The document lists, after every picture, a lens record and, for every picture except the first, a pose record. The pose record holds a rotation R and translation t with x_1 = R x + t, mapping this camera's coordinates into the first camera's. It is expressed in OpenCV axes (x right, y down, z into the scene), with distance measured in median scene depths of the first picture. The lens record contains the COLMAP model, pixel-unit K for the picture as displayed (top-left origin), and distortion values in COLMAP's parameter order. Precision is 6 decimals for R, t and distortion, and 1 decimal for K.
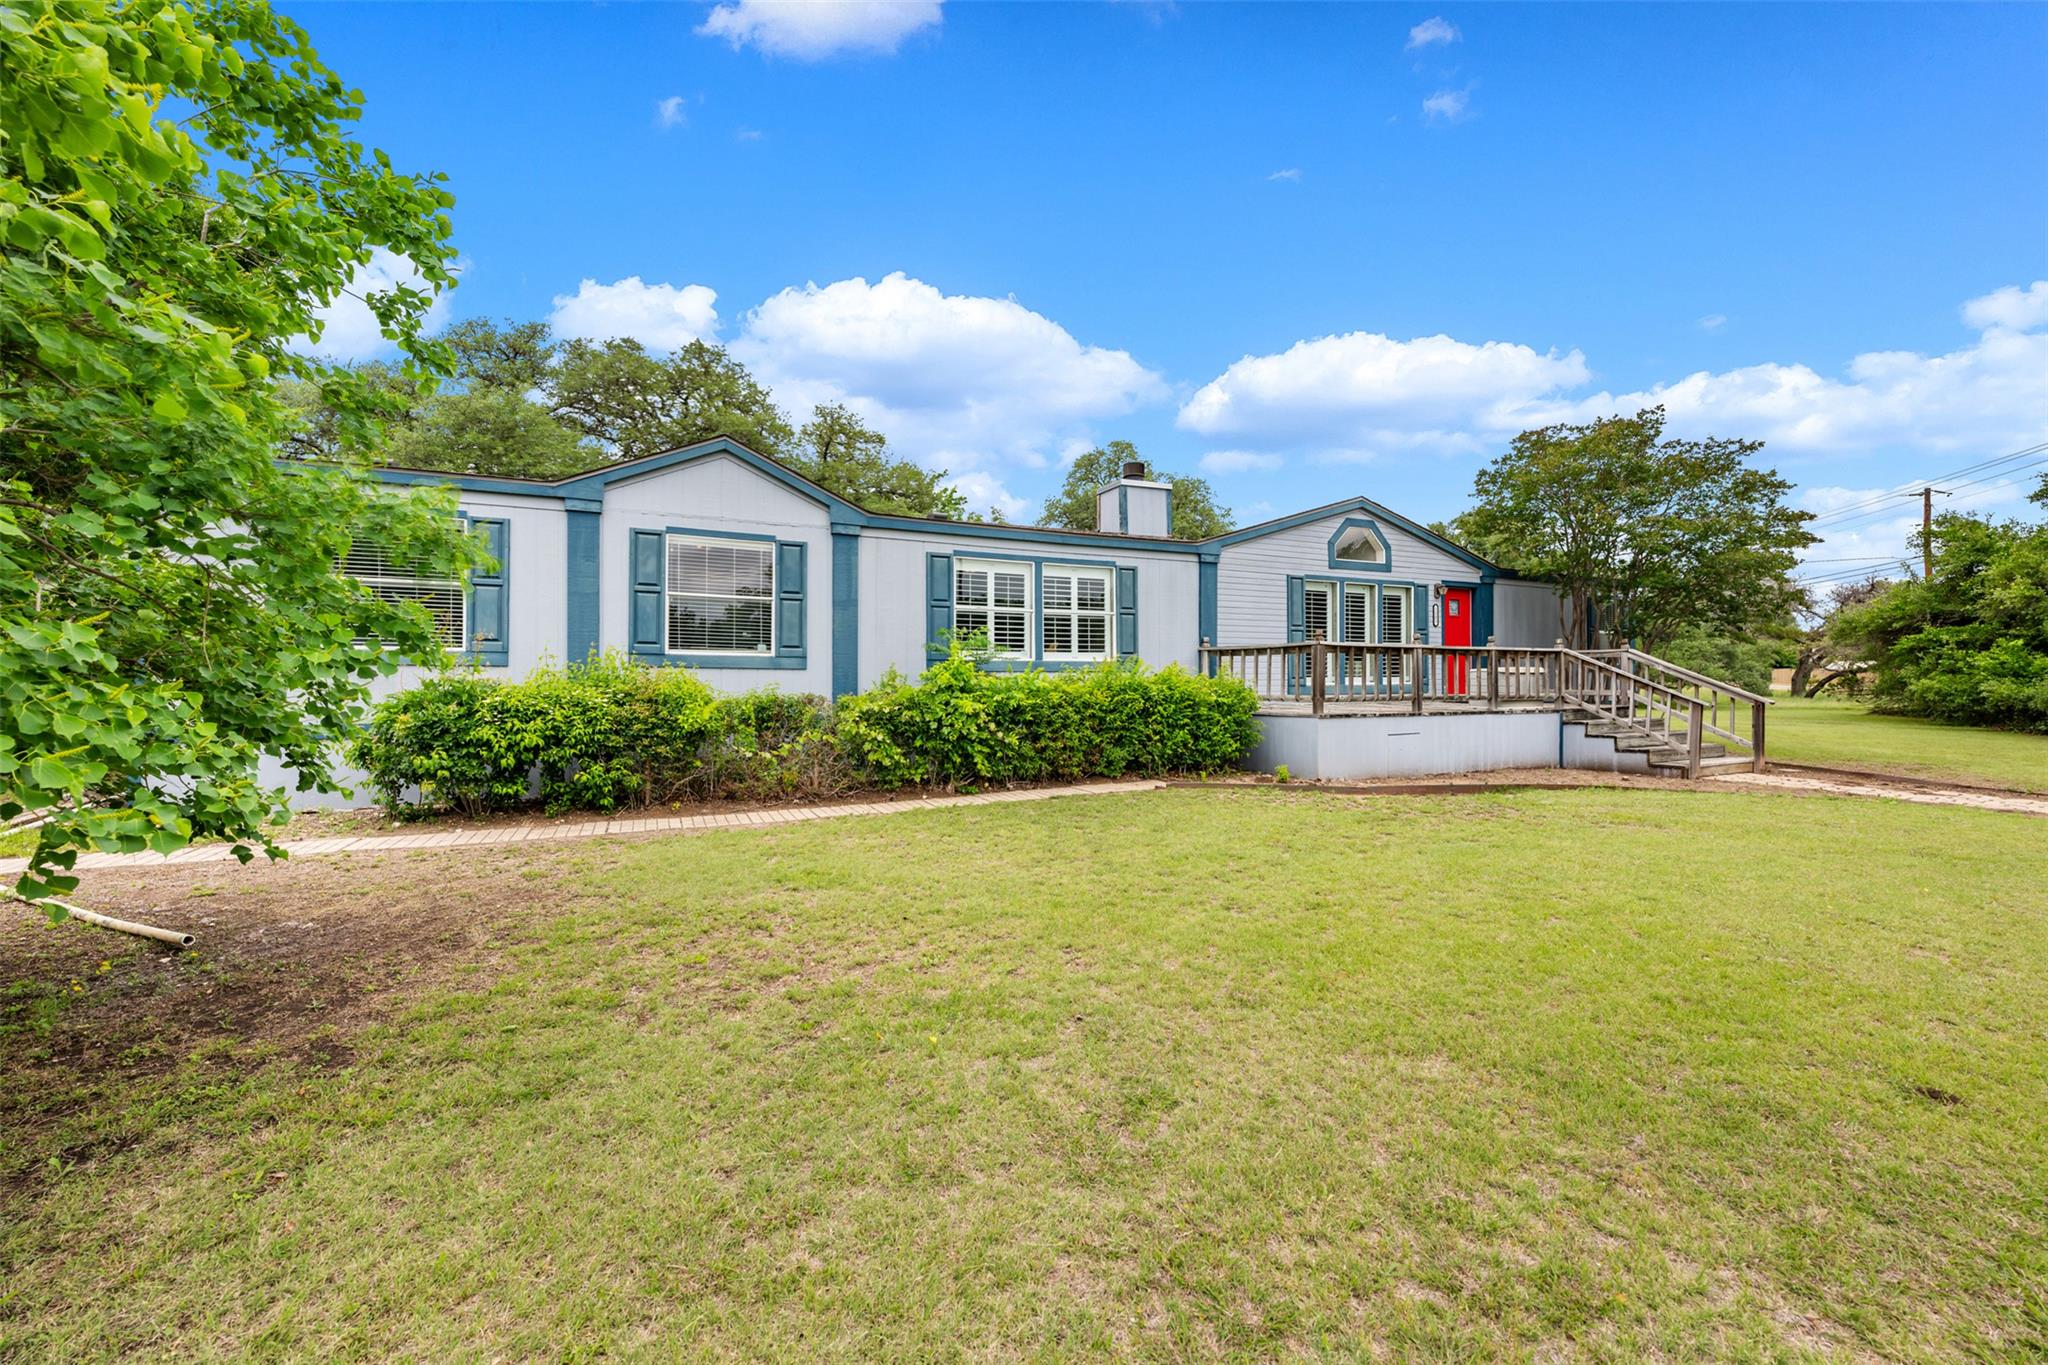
lens RADIAL K [[810.9, 0, 1022.6], [0, 810.9, 686.9], [0, 0, 1]] dist [-0.001507, 0.000108]
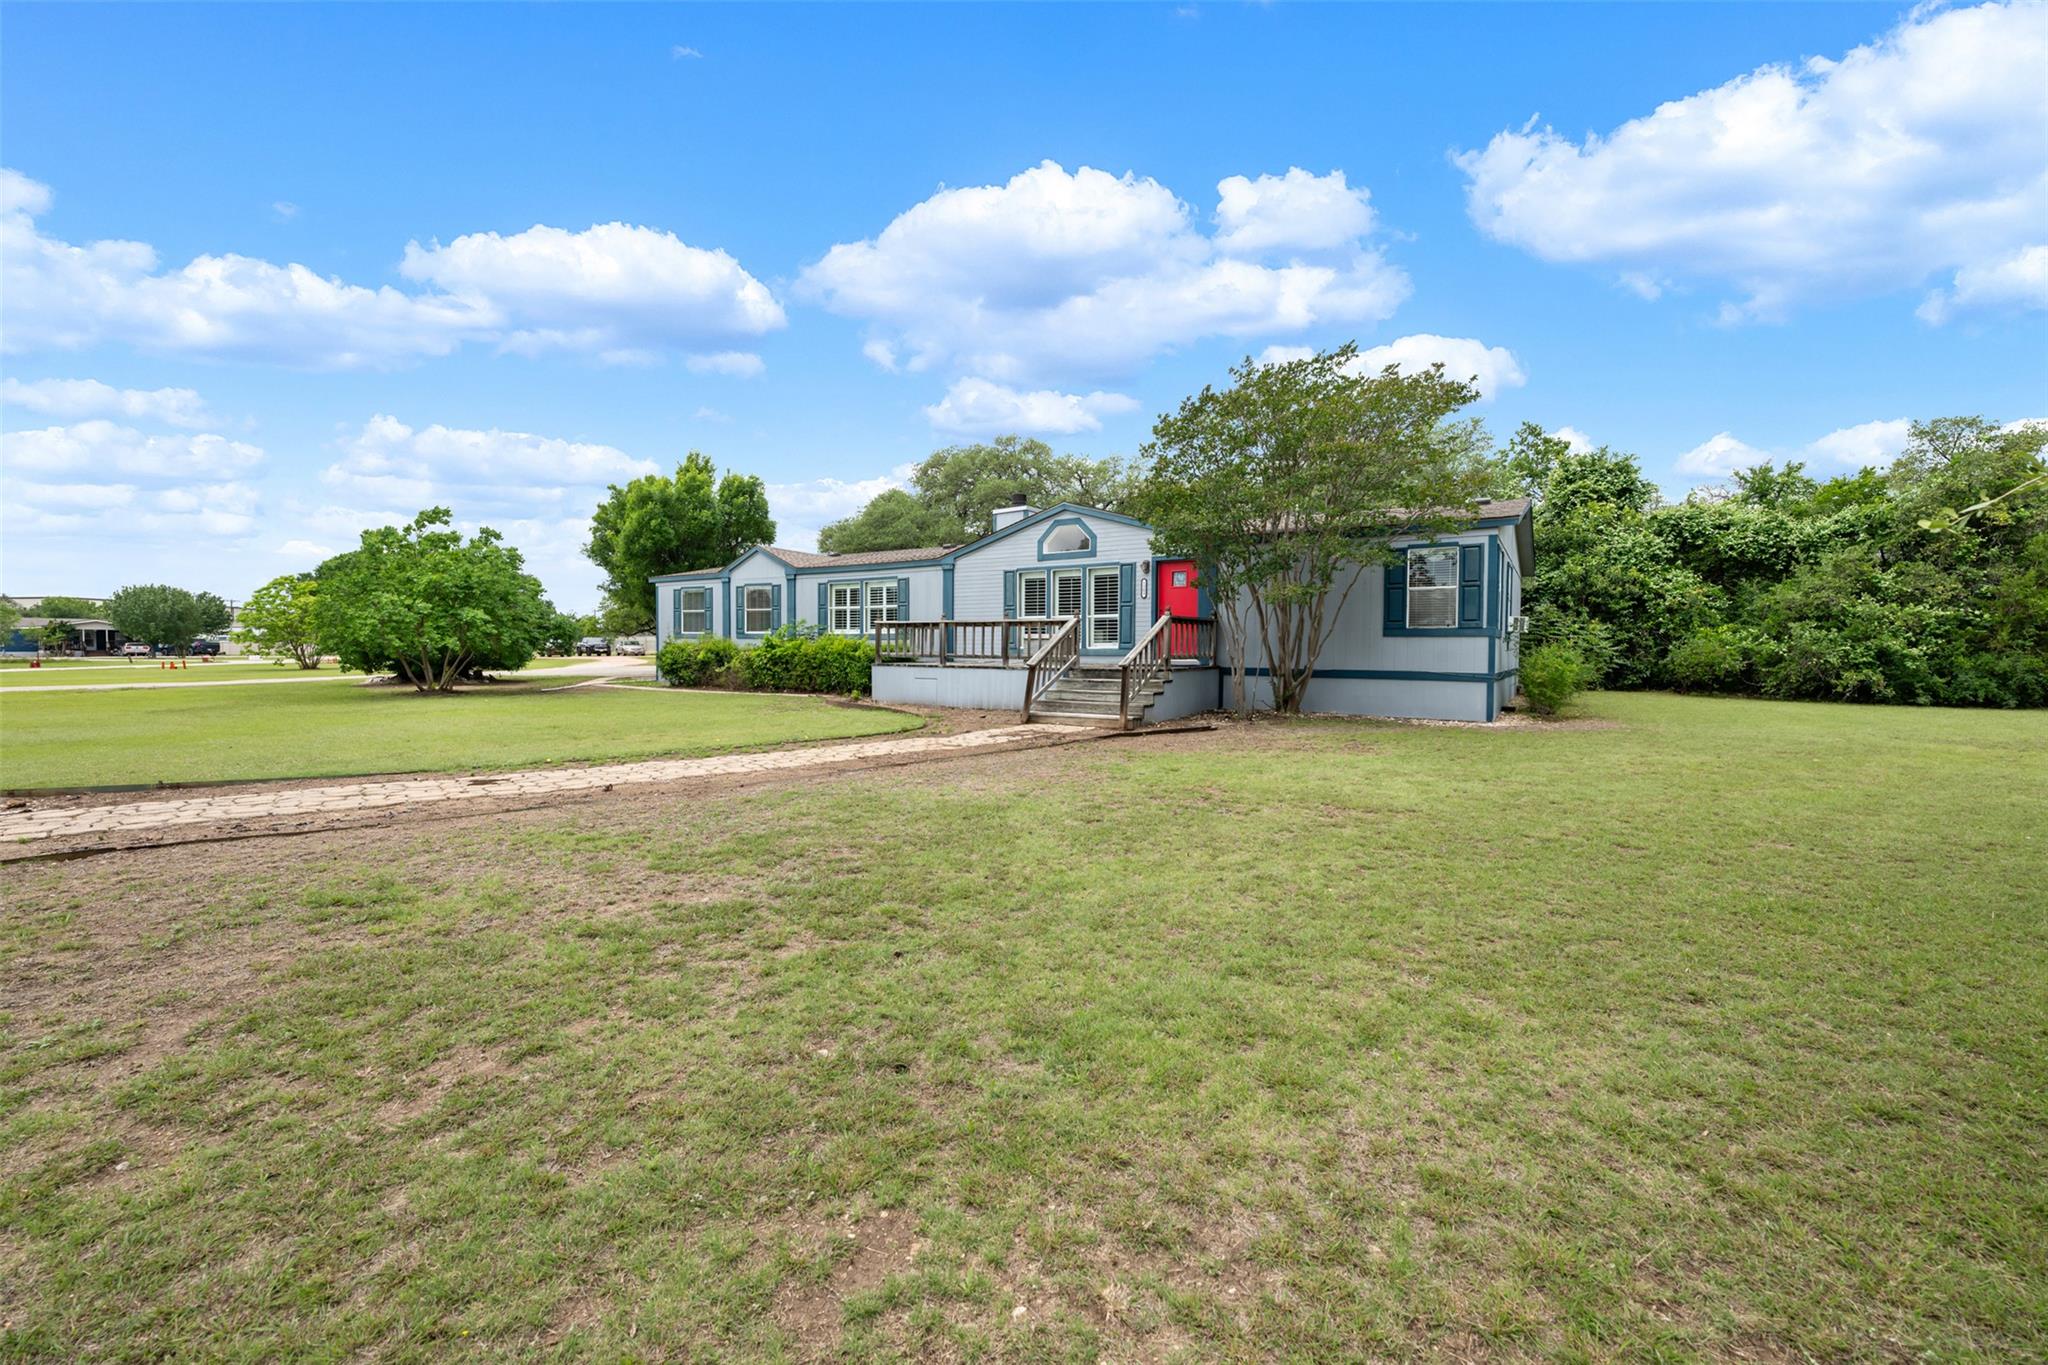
lens RADIAL K [[810.9, 0, 1022.6], [0, 810.9, 686.9], [0, 0, 1]] dist [-0.001507, 0.000108]
pose [[0.516585, 0.044300, -0.855089, 1.793165], [-0.015247, 0.998978, 0.042543, 0.005154], [0.856100, -0.008939, 0.516733, 0.337112]]
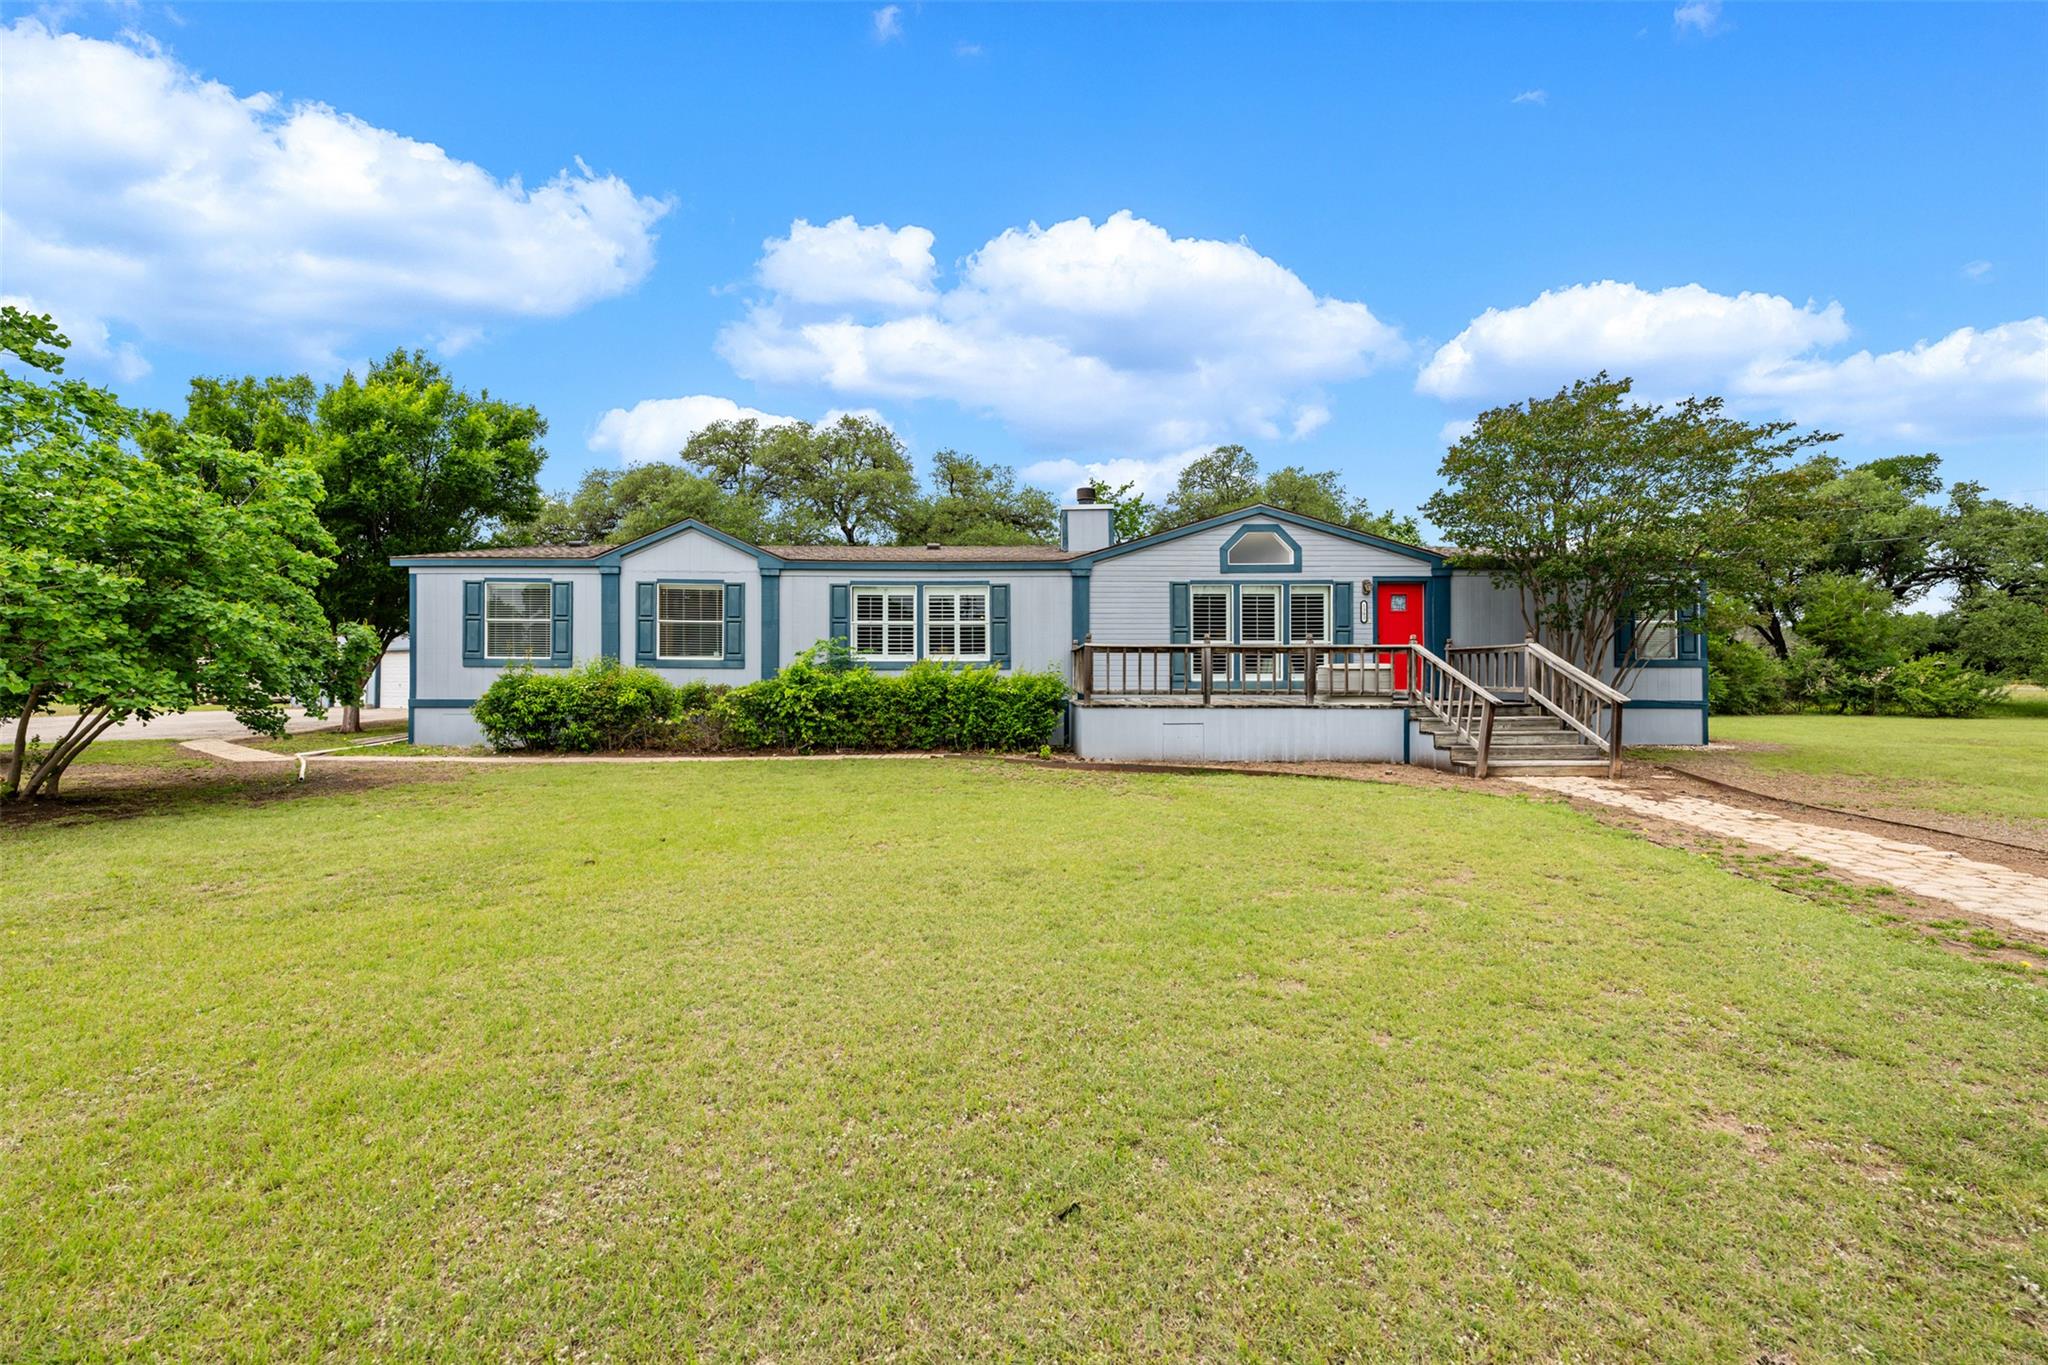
lens RADIAL K [[810.9, 0, 1022.6], [0, 810.9, 686.9], [0, 0, 1]] dist [-0.001507, 0.000108]
pose [[0.906575, 0.006204, -0.422000, 0.704047], [-0.005011, 0.999980, 0.003936, 0.003228], [0.422016, -0.001453, 0.906587, -0.109549]]
